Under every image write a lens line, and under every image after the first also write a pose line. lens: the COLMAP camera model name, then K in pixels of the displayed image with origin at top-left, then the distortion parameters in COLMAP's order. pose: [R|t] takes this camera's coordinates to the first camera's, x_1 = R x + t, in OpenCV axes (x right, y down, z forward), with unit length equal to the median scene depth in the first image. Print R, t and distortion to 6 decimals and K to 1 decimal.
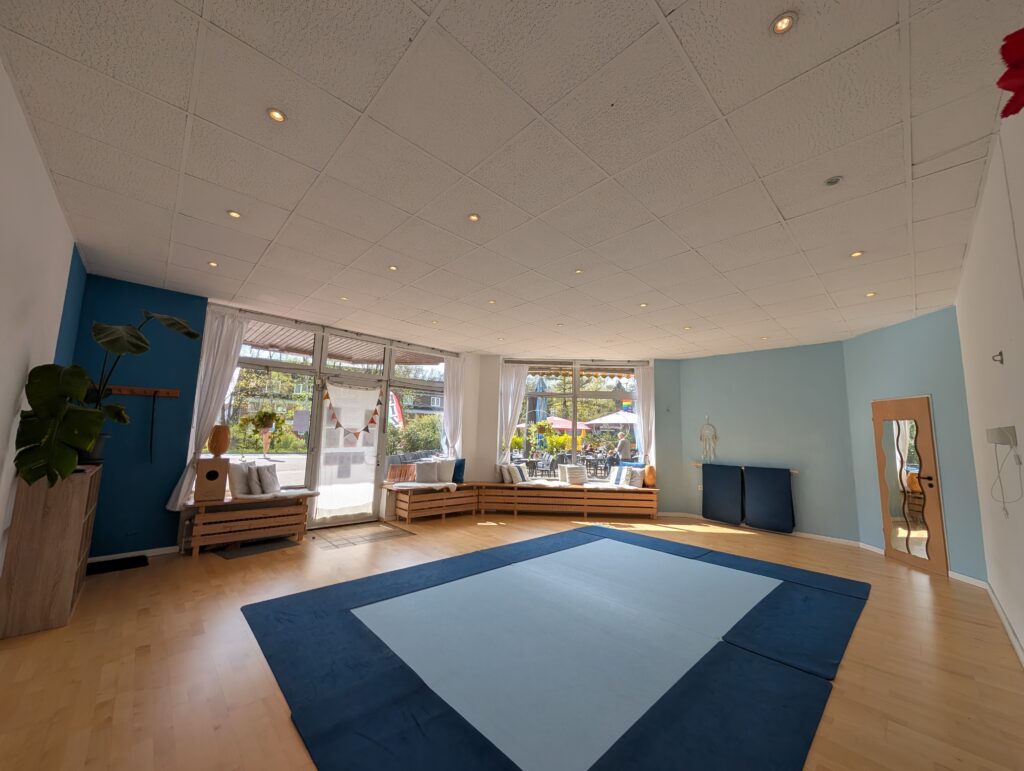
lens RADIAL K [[385.4, 0, 513.8], [0, 385.4, 387.1], [0, 0, 1]] dist [0.001695, 0.000085]
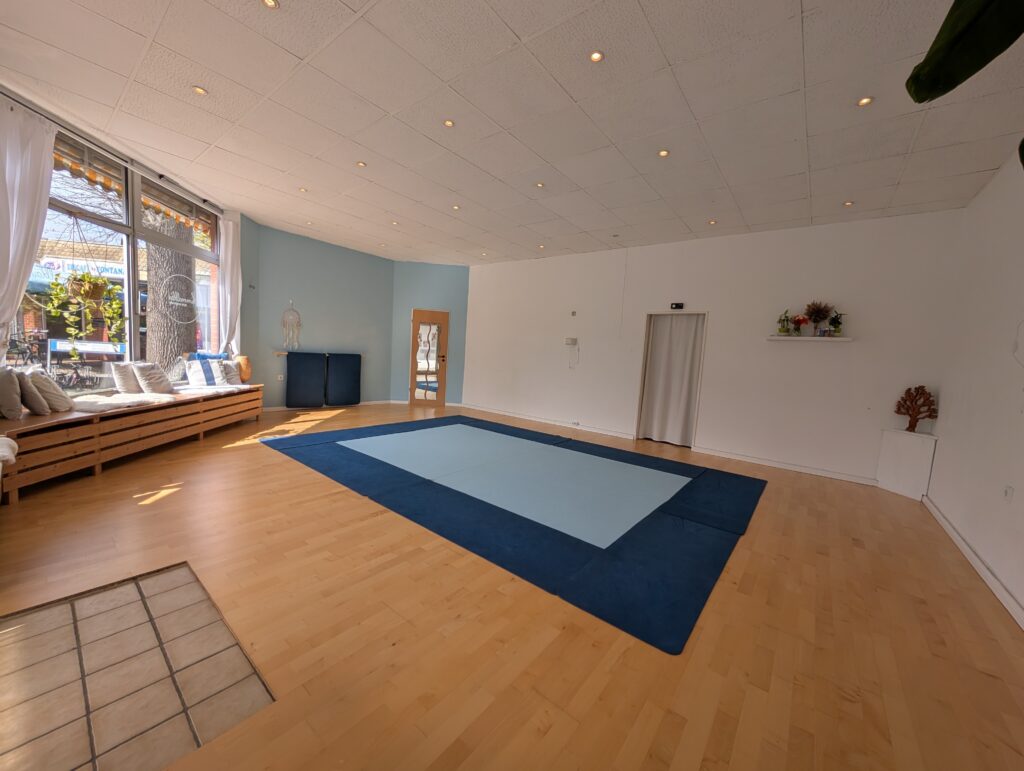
lens RADIAL K [[385.4, 0, 513.8], [0, 385.4, 387.1], [0, 0, 1]] dist [0.001695, 0.000085]
pose [[-0.130948, -0.123932, 0.983613, -0.549779], [-0.190627, 0.976789, 0.097694, 0.094417], [-0.972889, -0.174710, -0.151533, 0.648441]]
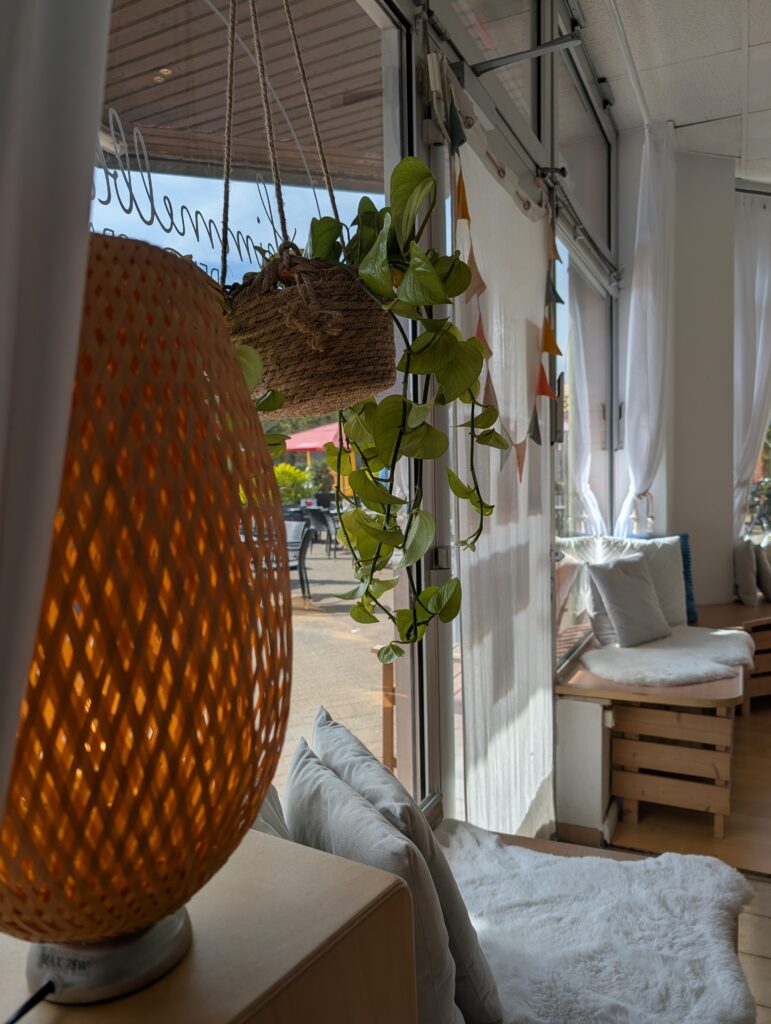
lens RADIAL K [[797.1, 0, 385.5], [0, 797.1, 512.0], [0, 0, 1]] dist [0.026289, -0.001334]
pose [[0.932326, -0.063175, 0.356059, -0.587147], [-0.000952, 0.984189, 0.177117, 0.077378], [-0.361619, -0.165469, 0.917525, 0.615083]]
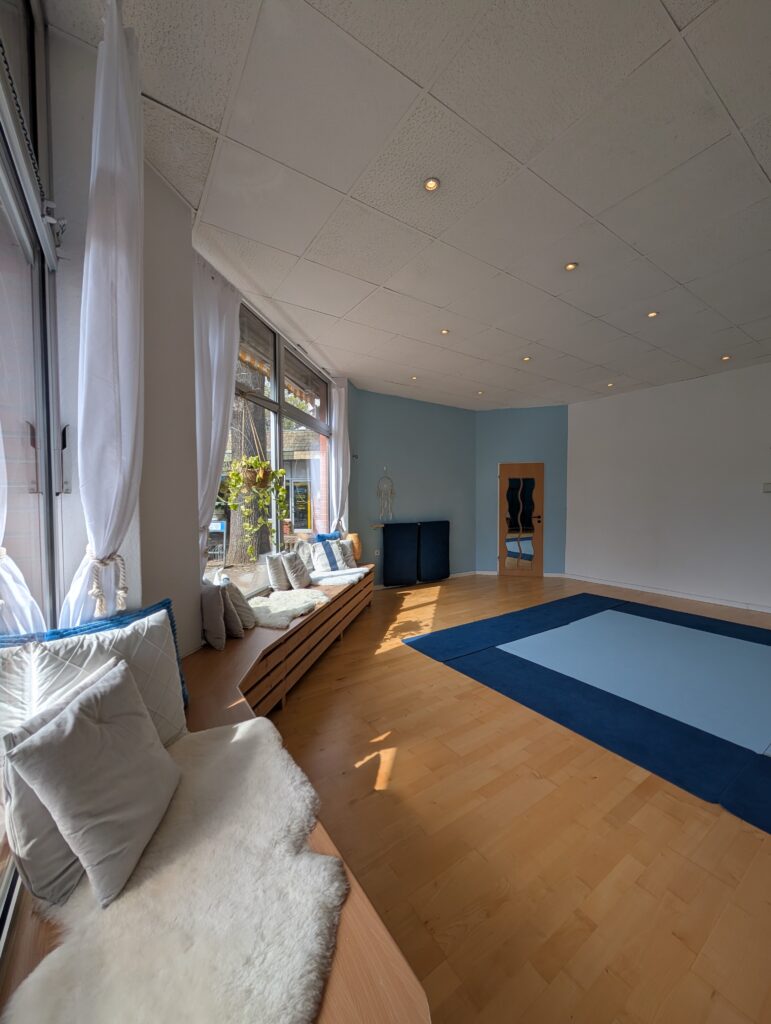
lens RADIAL K [[385.4, 0, 385.5], [0, 385.4, 512.0], [0, 0, 1]] dist [0.001695, 0.000085]
pose [[0.173955, -0.059669, 0.982944, -0.356629], [-0.113819, 0.990255, 0.080256, 0.114758], [-0.978154, -0.125838, 0.165469, 0.937789]]
